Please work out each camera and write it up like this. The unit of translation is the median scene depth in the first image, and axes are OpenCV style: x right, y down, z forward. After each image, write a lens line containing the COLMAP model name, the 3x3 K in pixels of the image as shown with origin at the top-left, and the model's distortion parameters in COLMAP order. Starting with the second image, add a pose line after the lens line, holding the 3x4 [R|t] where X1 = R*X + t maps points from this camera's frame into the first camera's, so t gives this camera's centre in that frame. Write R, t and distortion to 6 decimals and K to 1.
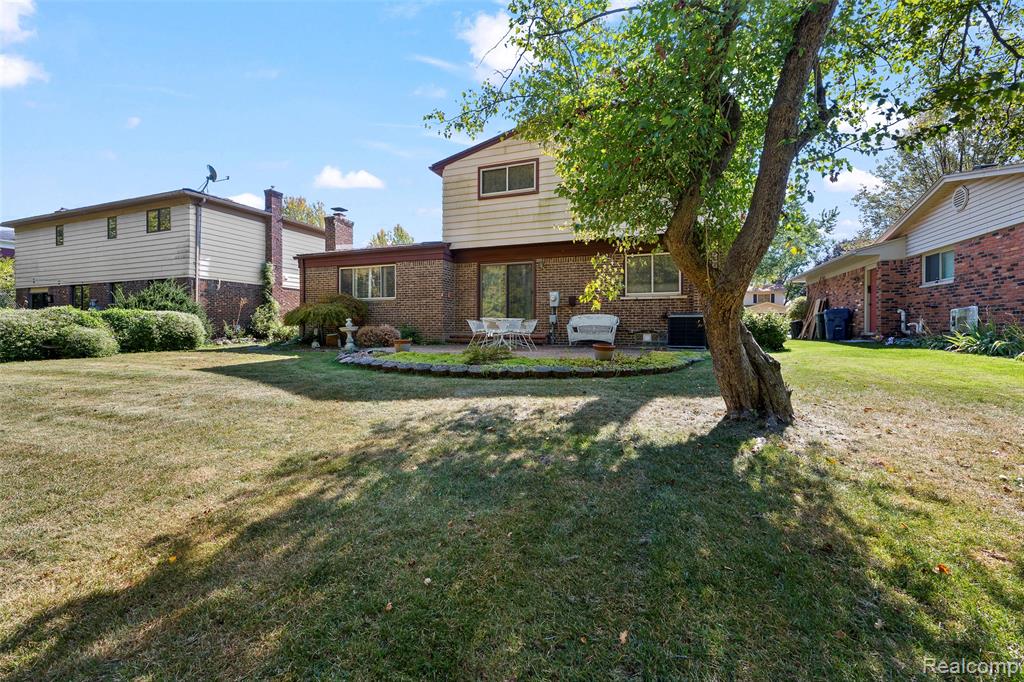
lens RADIAL K [[409.6, 0, 513.0], [0, 409.6, 327.1], [0, 0, 1]] dist [0.001362, 0.000130]
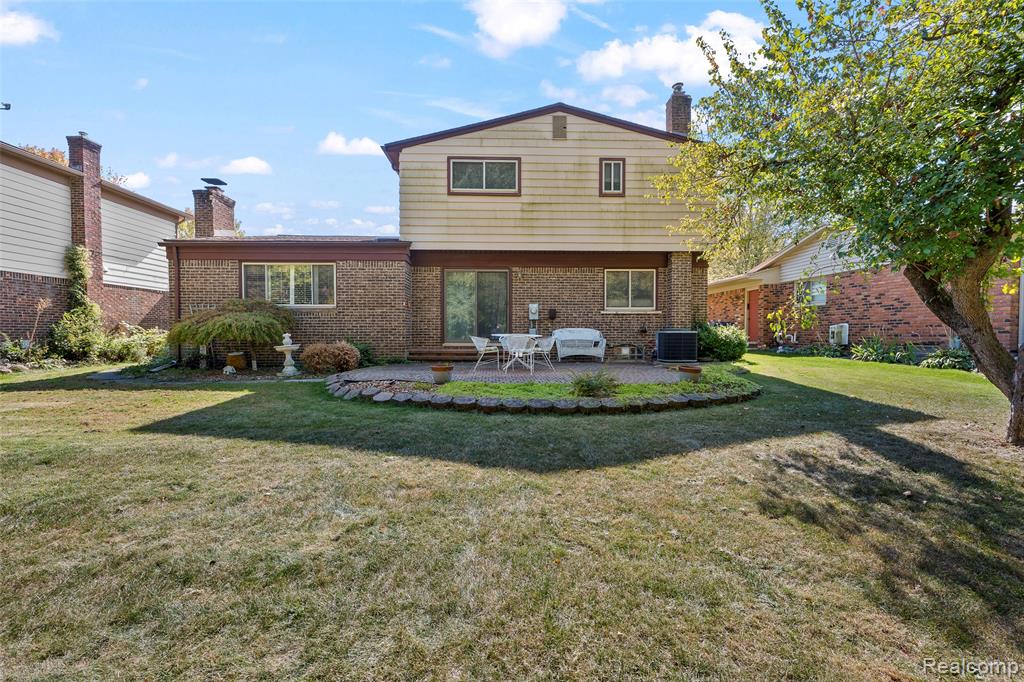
lens RADIAL K [[413.5, 0, 507.3], [0, 413.5, 337.1], [0, 0, 1]] dist [0.000415, 0.000454]
pose [[0.922131, -0.008482, 0.386785, -0.303837], [0.002611, 0.999873, 0.015702, -0.023701], [-0.386869, -0.013470, 0.922036, 0.142429]]
